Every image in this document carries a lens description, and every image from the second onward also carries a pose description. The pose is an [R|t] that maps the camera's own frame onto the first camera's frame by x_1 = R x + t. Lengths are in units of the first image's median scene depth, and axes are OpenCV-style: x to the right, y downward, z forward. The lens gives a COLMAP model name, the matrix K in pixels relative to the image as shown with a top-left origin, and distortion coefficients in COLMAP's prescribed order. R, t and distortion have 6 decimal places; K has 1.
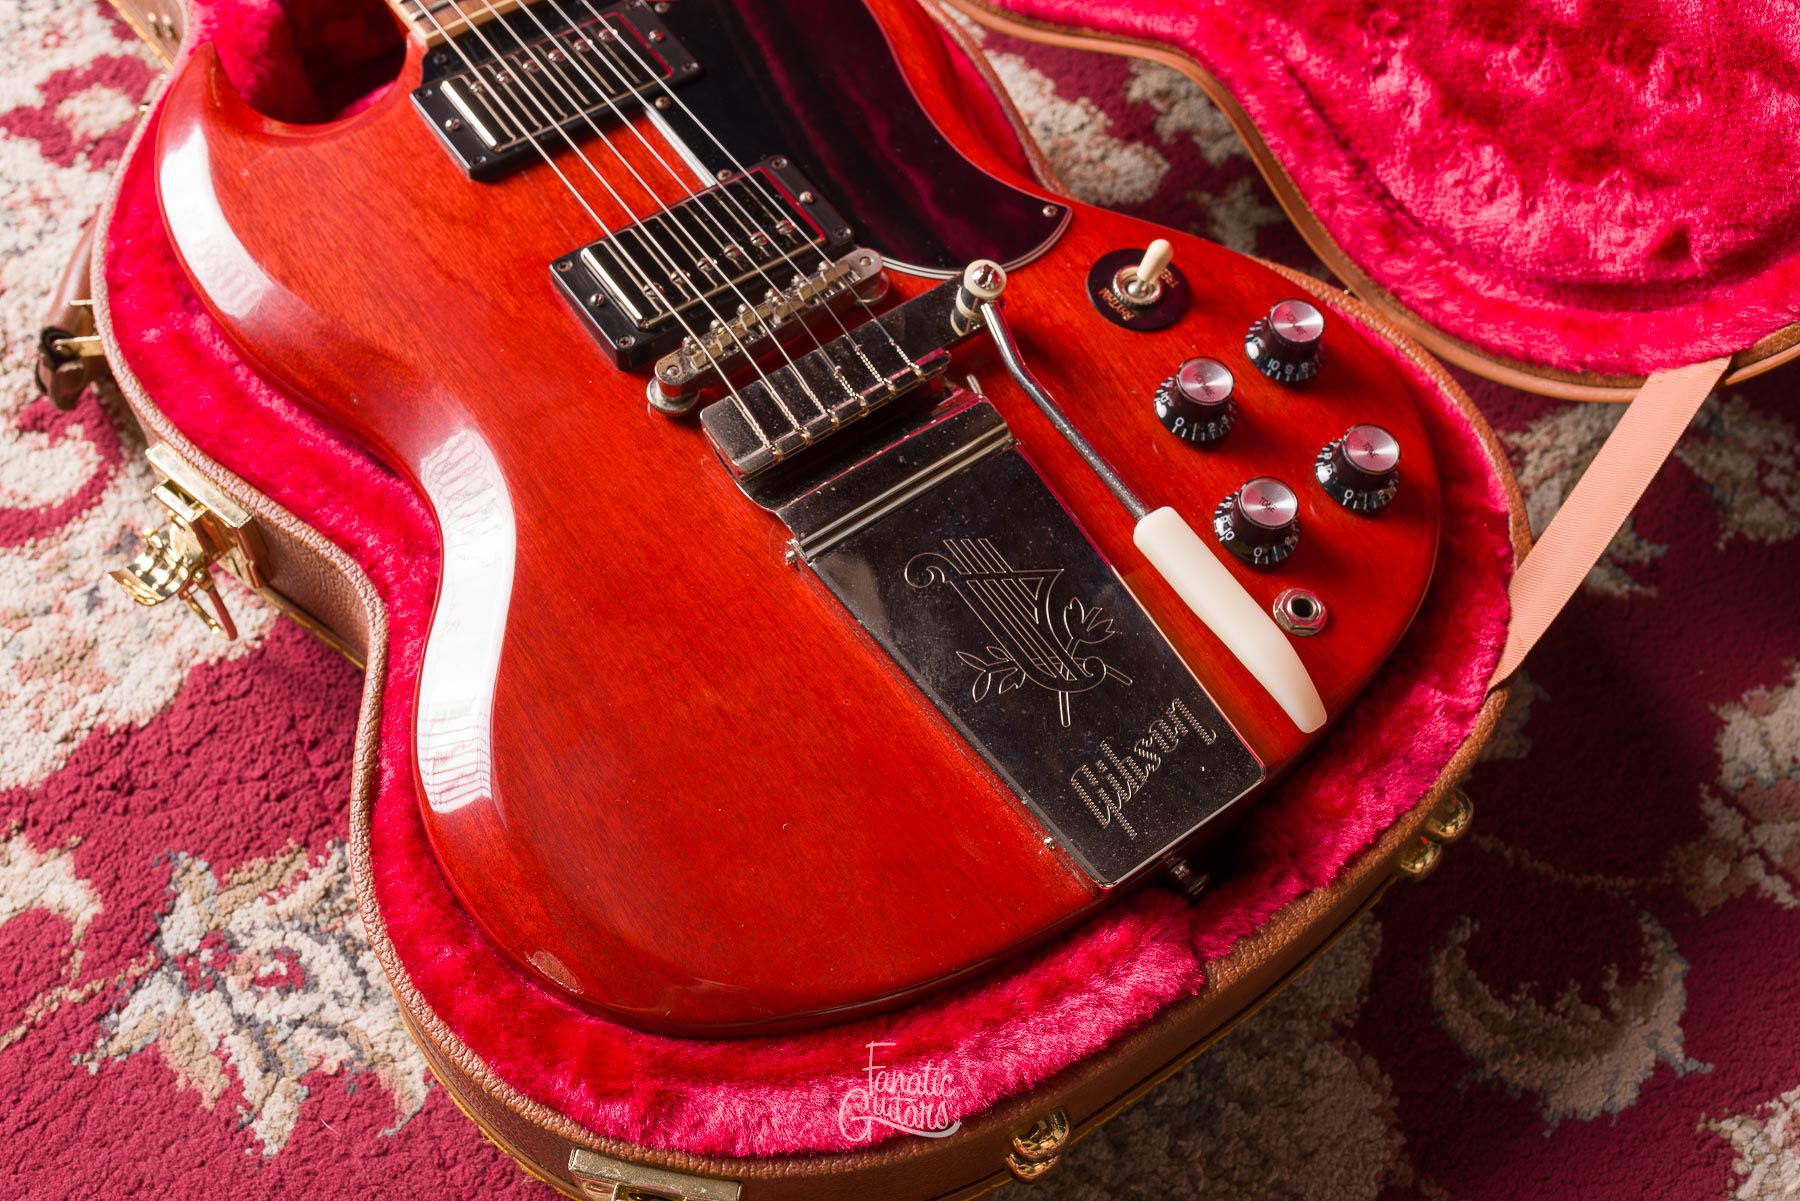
lens RADIAL K [[1764.6, 0, 899.6], [0, 1764.6, 604.7], [0, 0, 1]] dist [-0.004014, 0.009781]
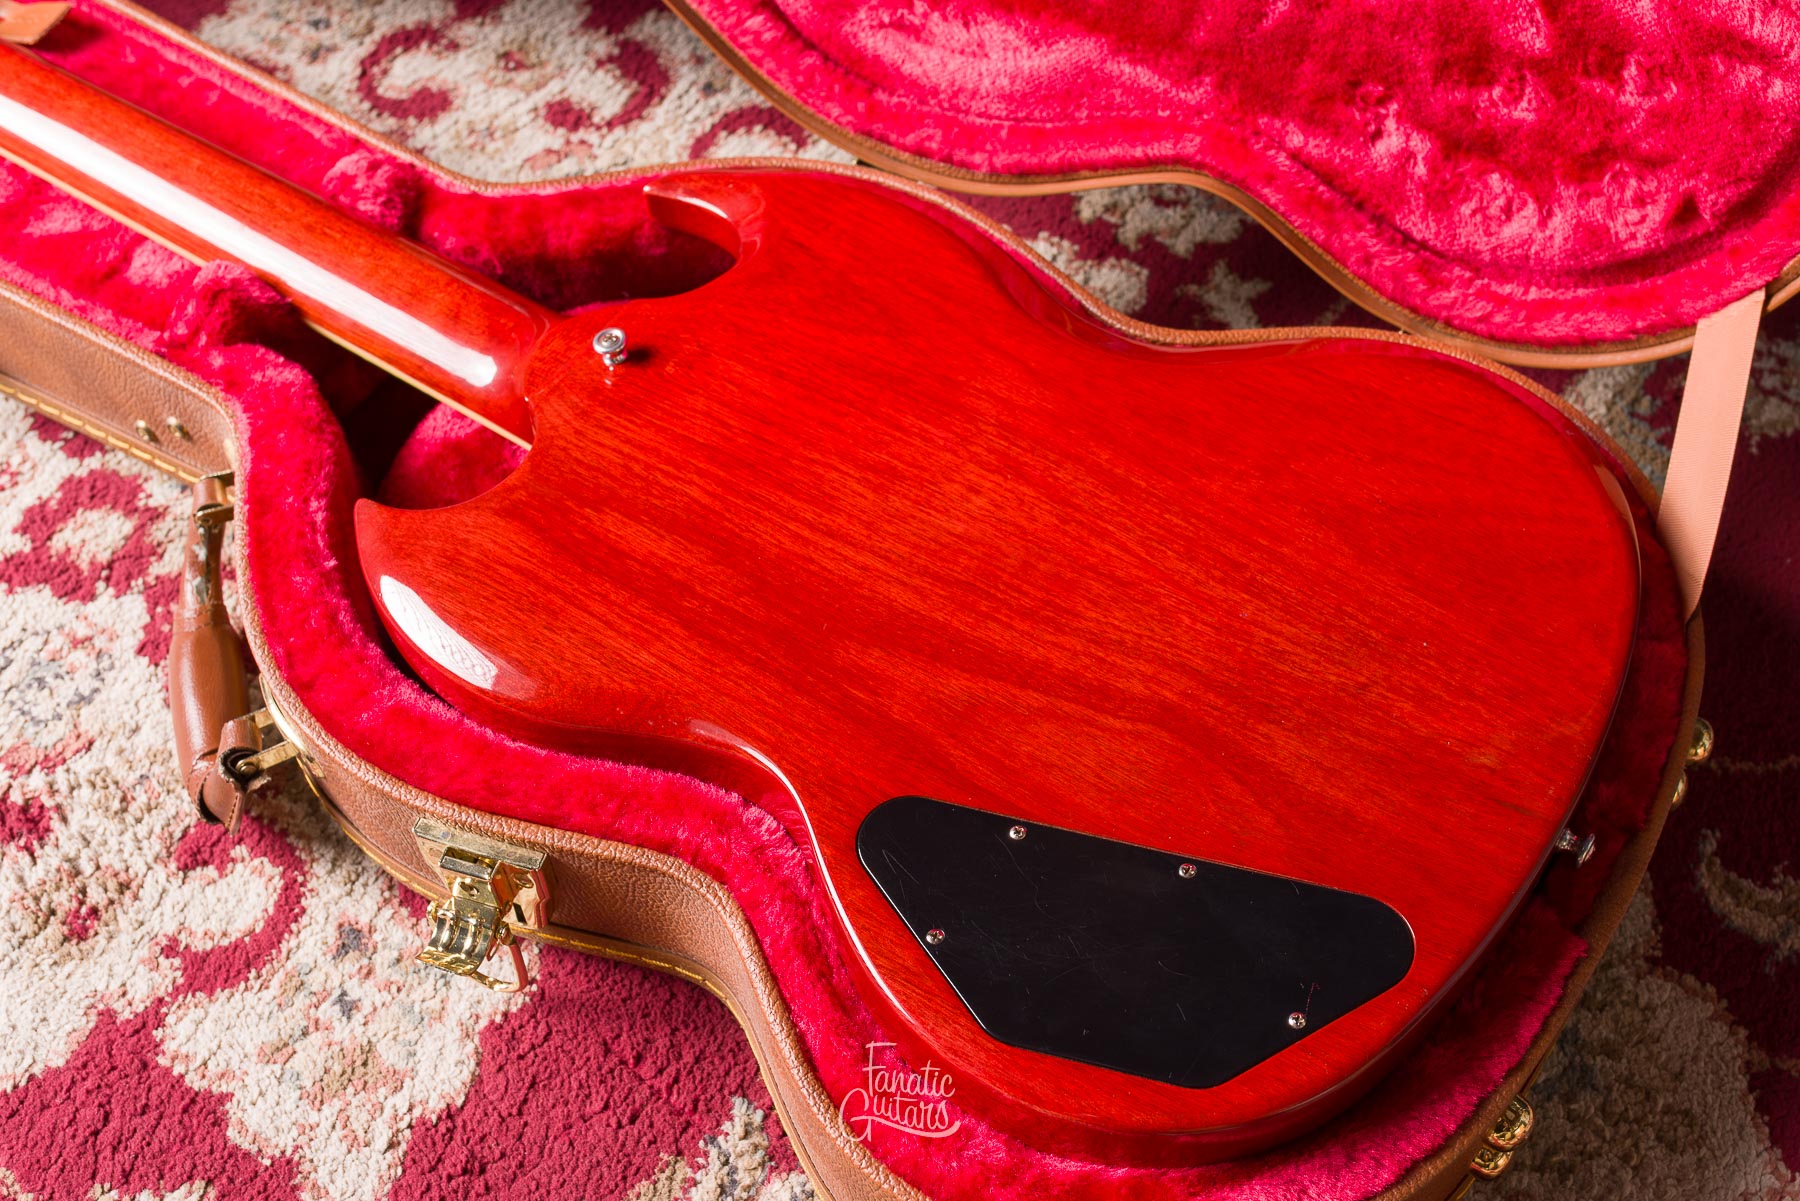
lens RADIAL K [[1982.3, 0, 1020.5], [0, 1982.3, 642.0], [0, 0, 1]] dist [-0.000663, 0.001620]
pose [[0.928004, -0.317946, 0.194212, -0.281385], [0.329885, 0.943489, -0.031701, -0.036856], [-0.173158, 0.093486, 0.980447, -0.156334]]
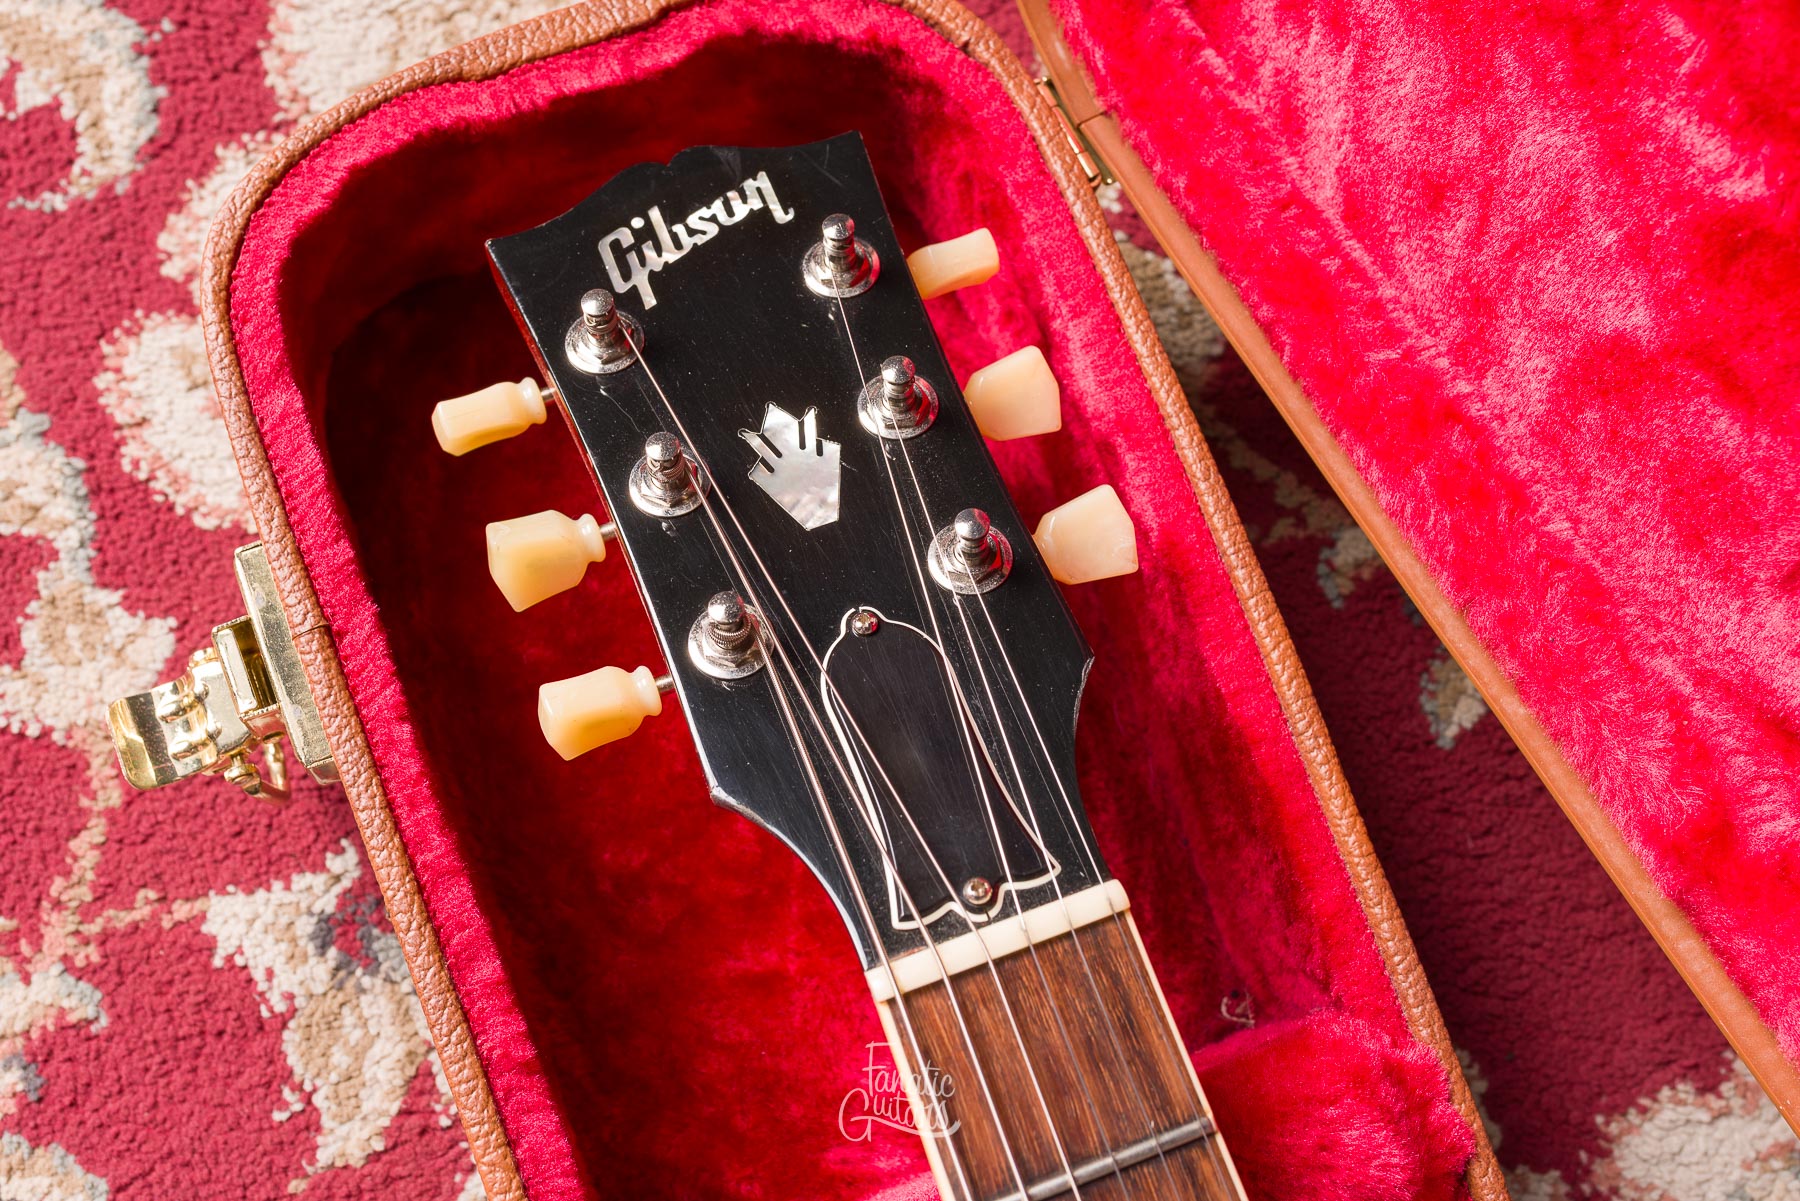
lens RADIAL K [[2048.1, 0, 863.1], [0, 2048.1, 514.7], [0, 0, 1]] dist [0.003899, -0.008490]
pose [[0.961353, 0.268277, -0.061861, -0.736404], [-0.245631, 0.937254, 0.247428, -1.148389], [0.124359, -0.222671, 0.966929, 0.838917]]
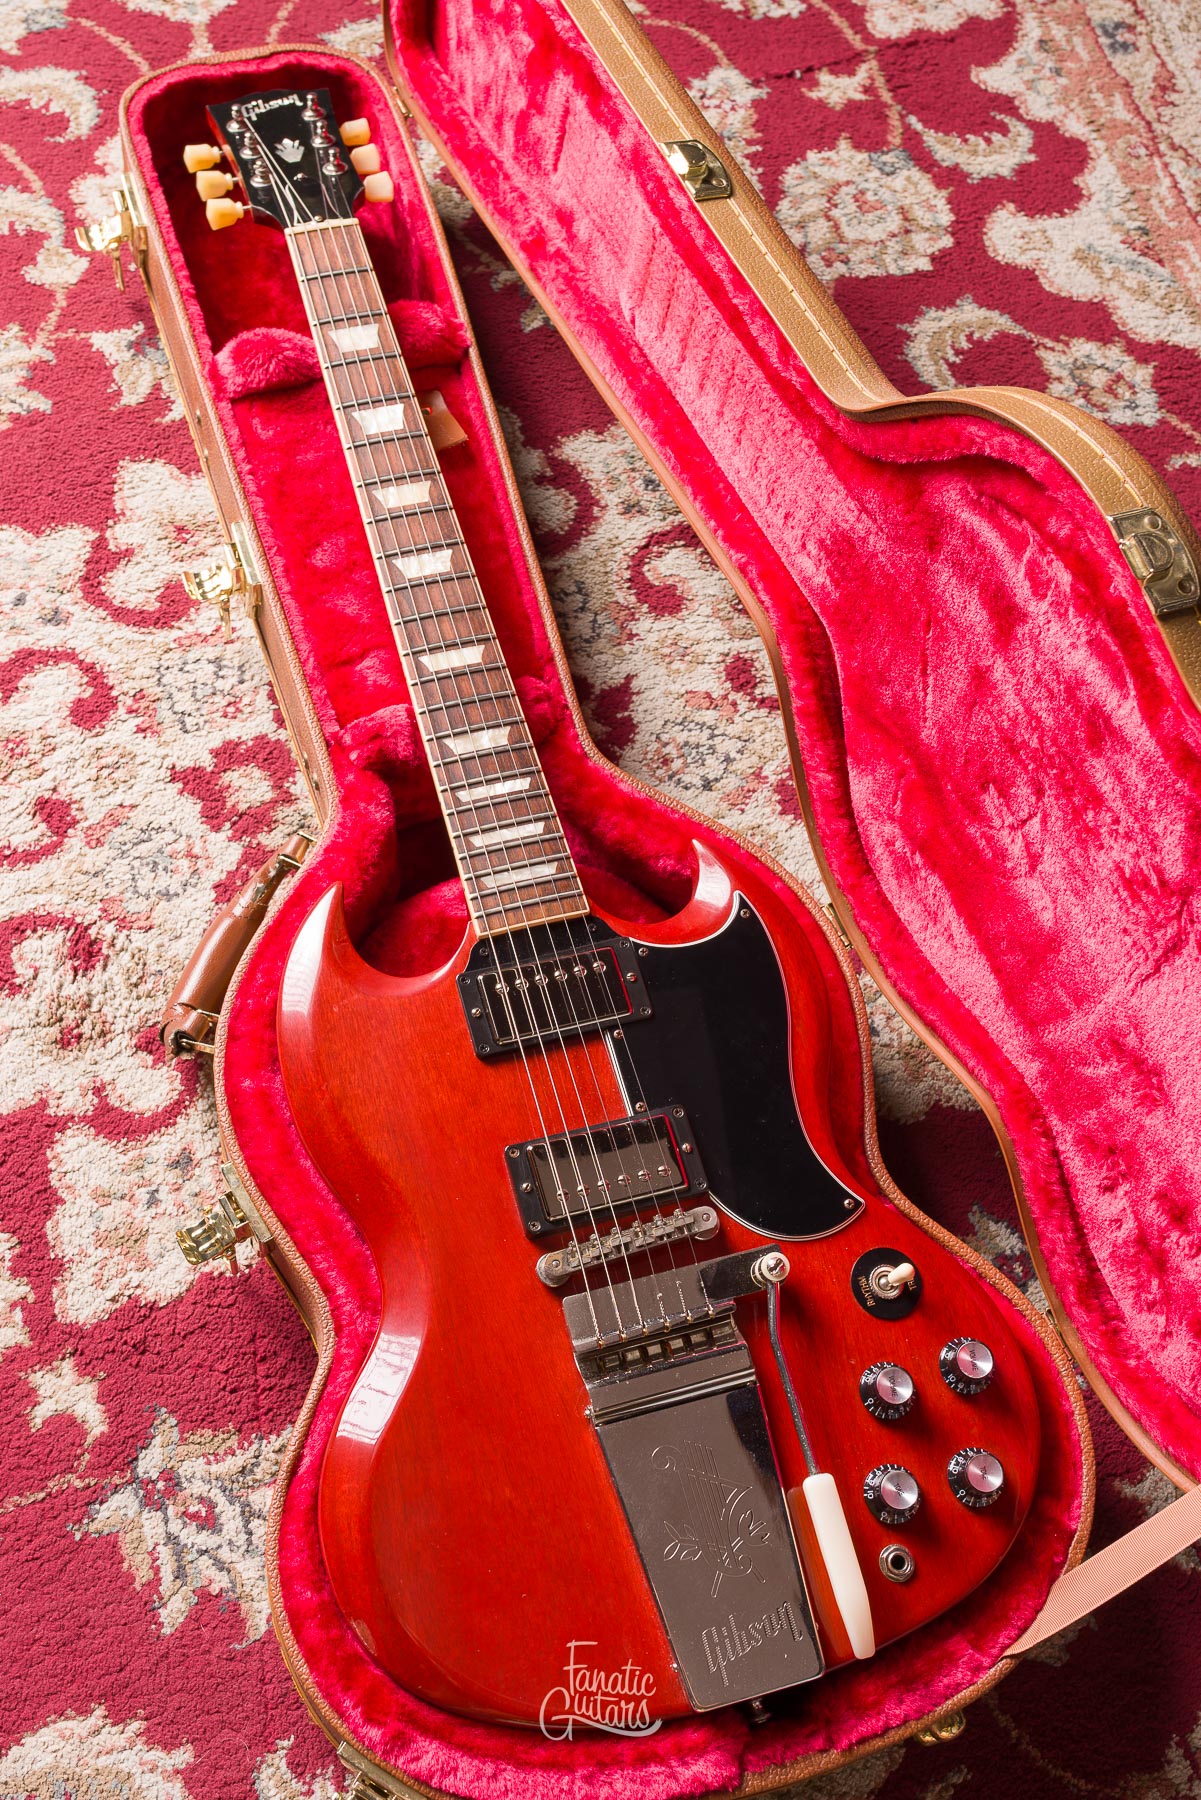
lens RADIAL K [[2062.2, 0, 536.9], [0, 2062.2, 896.2], [0, 0, 1]] dist [-0.003072, 0.003424]
pose [[0.935911, 0.320598, -0.145900, 0.013024], [-0.309695, 0.946300, 0.092768, -0.536431], [0.167806, -0.041638, 0.984940, -0.673785]]
